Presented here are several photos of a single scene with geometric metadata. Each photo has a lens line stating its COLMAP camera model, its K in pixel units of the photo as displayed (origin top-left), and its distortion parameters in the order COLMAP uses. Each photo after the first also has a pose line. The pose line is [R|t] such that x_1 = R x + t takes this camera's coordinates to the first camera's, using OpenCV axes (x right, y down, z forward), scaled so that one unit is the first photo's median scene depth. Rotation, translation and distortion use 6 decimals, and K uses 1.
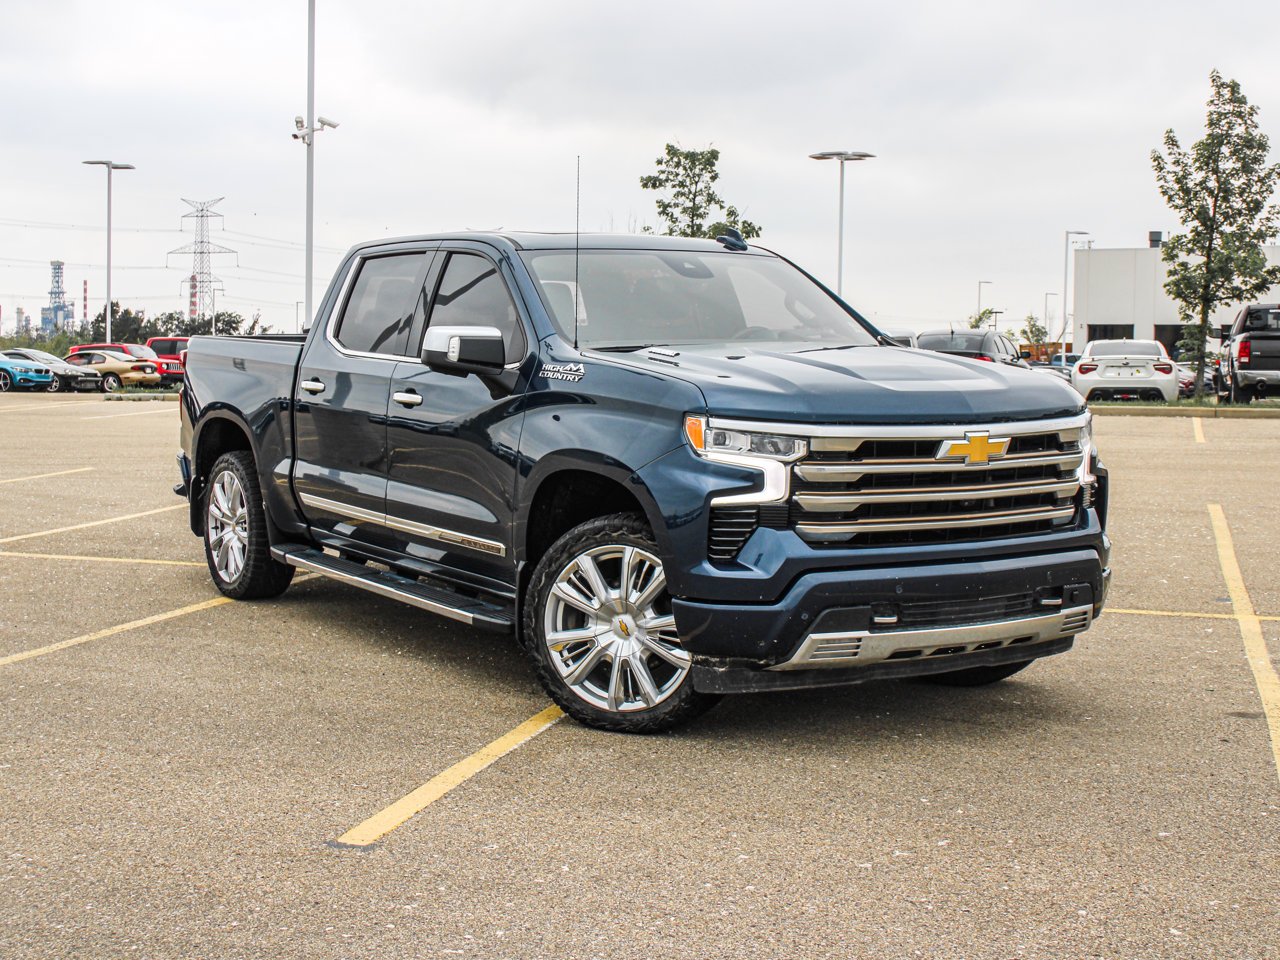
lens RADIAL K [[1774.0, 0, 668.7], [0, 1774.0, 475.3], [0, 0, 1]] dist [0.019043, 0.057216]
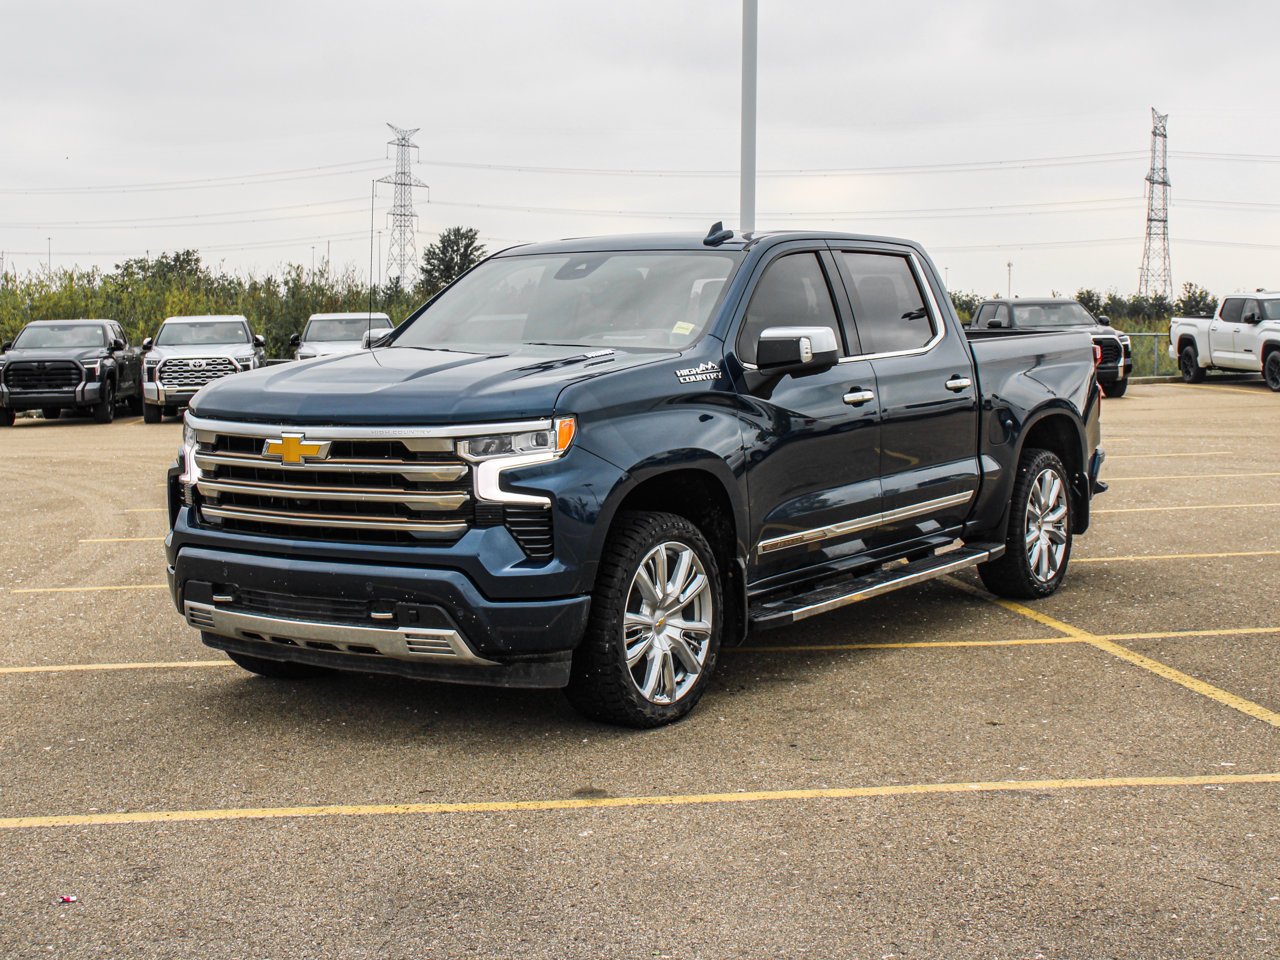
lens RADIAL K [[1928.3, 0, 640.0], [0, 1928.3, 480.0], [0, 0, 1]] dist [-0.003620, -0.025612]
pose [[0.379592, 0.067920, -0.922658, 1.285563], [-0.063283, 0.996872, 0.047348, -0.062988], [0.922987, 0.040415, 0.382702, 0.760953]]
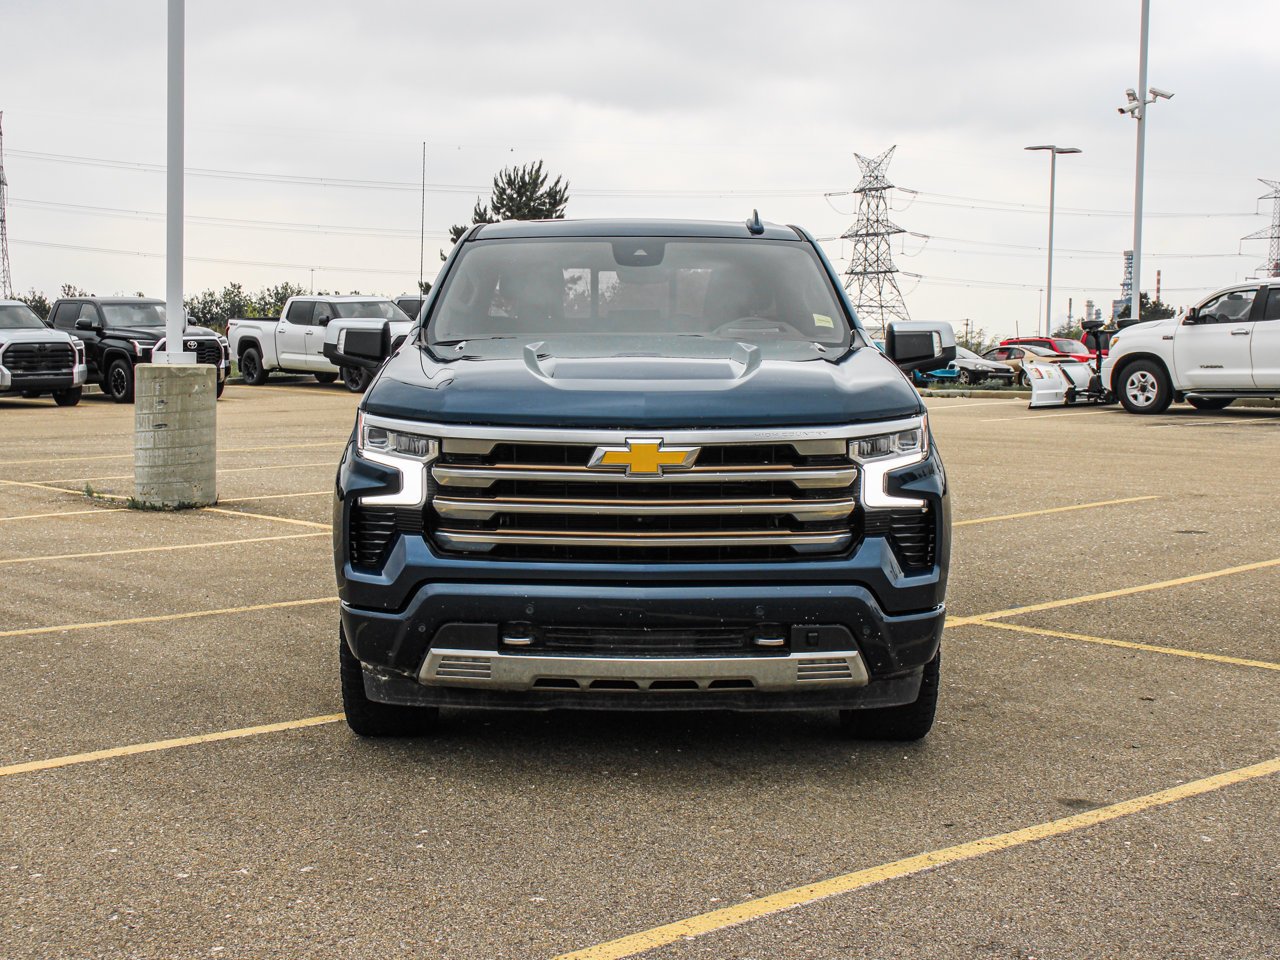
lens RADIAL K [[1941.6, 0, 663.3], [0, 1941.6, 479.1], [0, 0, 1]] dist [-0.009636, -0.003976]
pose [[0.840228, 0.042348, -0.540578, 0.703995], [-0.043120, 0.999007, 0.011238, -0.015565], [0.540517, 0.013867, 0.841219, 0.197607]]
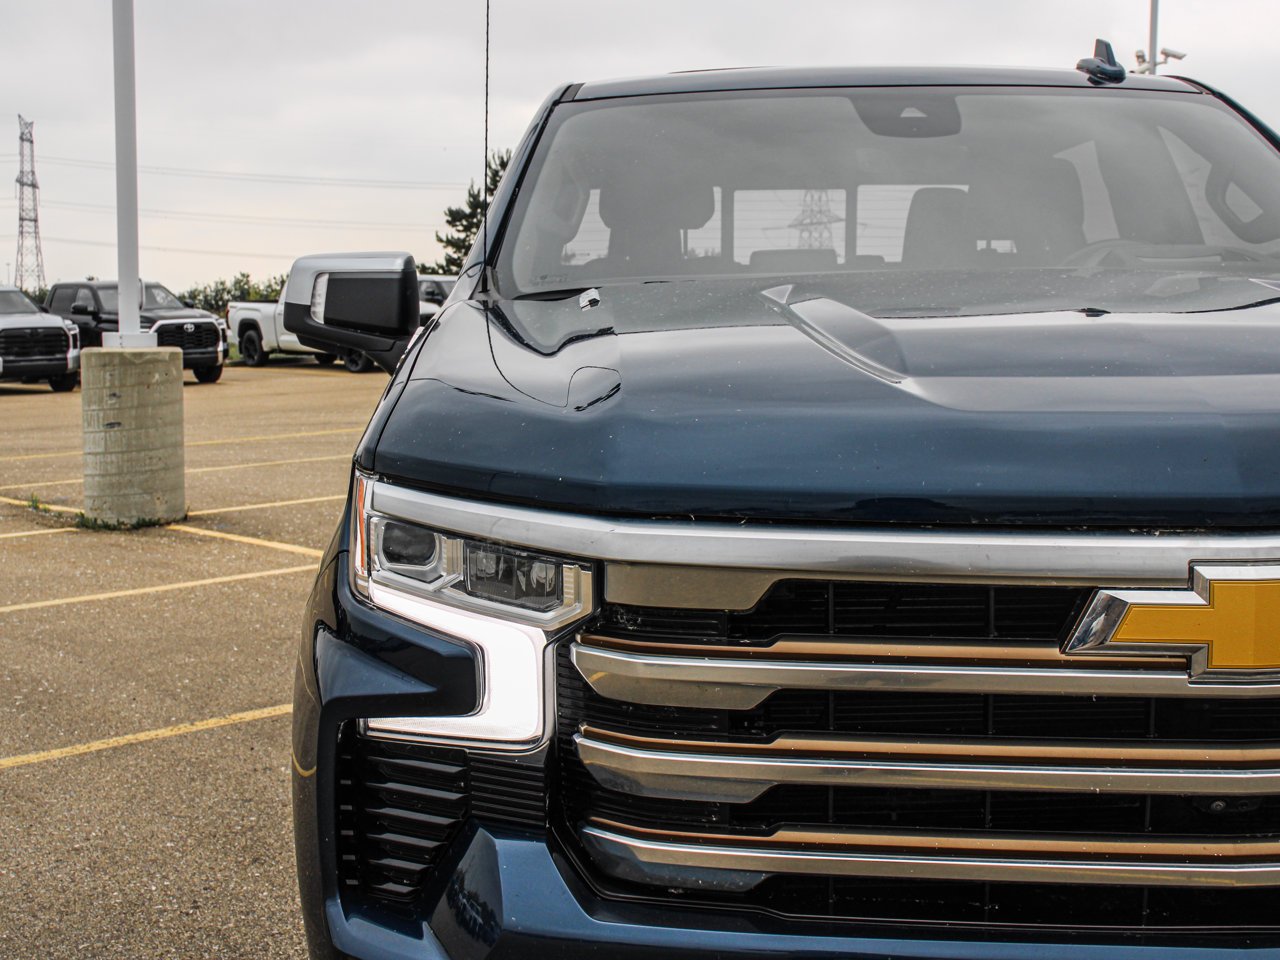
lens RADIAL K [[1705.3, 0, 640.0], [0, 1705.3, 480.0], [0, 0, 1]] dist [-0.005197, 0.019113]
pose [[0.844467, 0.040503, -0.534074, 0.235835], [-0.026615, 0.999078, 0.033685, -0.043931], [0.534946, -0.014232, 0.844766, 0.723826]]
